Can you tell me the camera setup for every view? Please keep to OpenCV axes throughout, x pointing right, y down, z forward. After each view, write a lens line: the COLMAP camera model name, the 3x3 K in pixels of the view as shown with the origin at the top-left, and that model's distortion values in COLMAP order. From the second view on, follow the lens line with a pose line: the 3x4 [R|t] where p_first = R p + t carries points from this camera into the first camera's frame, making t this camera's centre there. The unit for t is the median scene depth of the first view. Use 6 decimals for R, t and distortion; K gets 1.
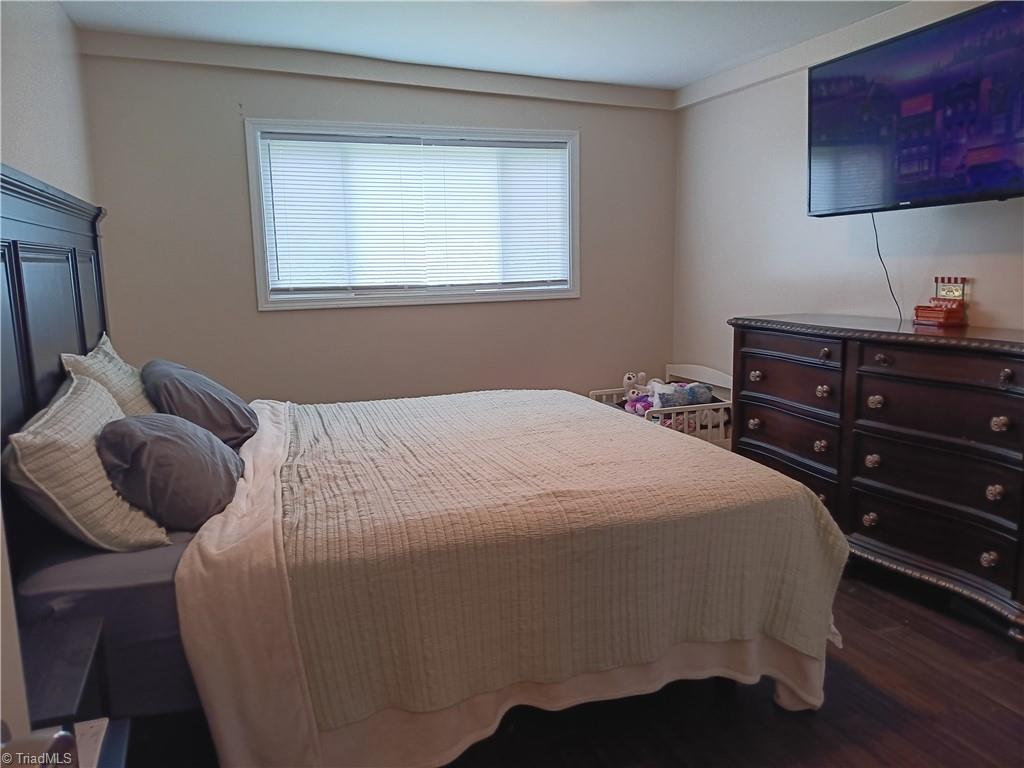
lens RADIAL K [[786.3, 0, 511.4], [0, 786.3, 381.5], [0, 0, 1]] dist [-0.010802, -0.005516]
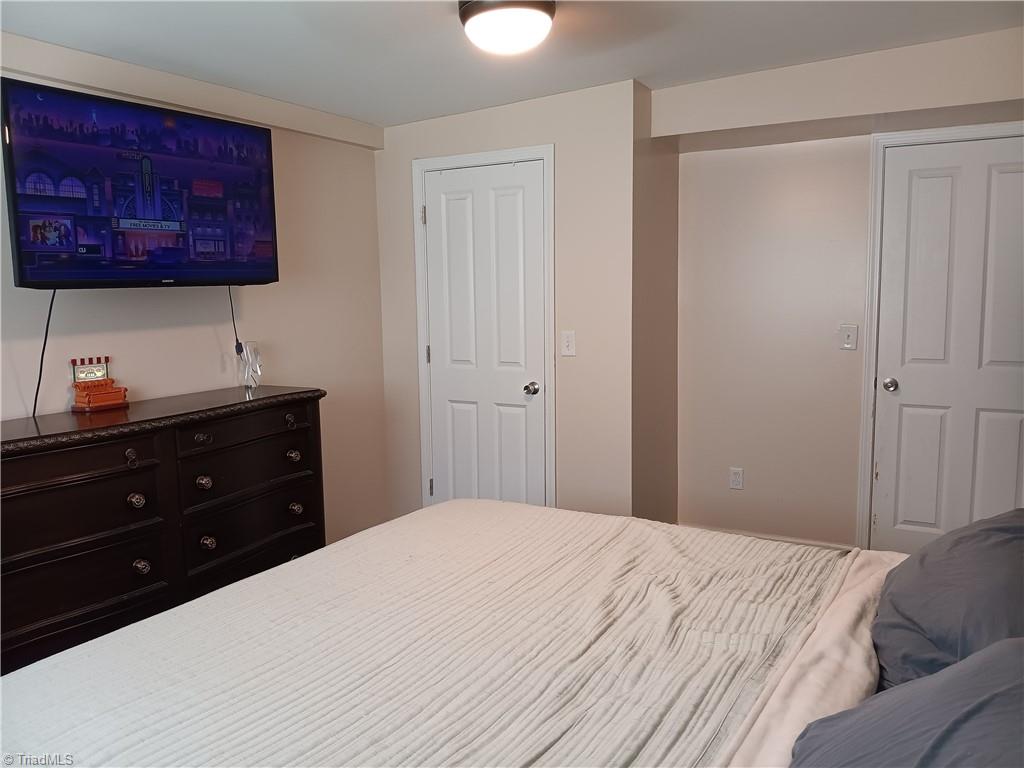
lens RADIAL K [[786.3, 0, 511.4], [0, 786.3, 388.8], [0, 0, 1]] dist [-0.010802, -0.005516]
pose [[-0.647258, -0.045883, 0.760889, -0.547065], [0.156937, 0.968782, 0.191920, -0.225294], [-0.745941, 0.243633, -0.619851, 1.380804]]
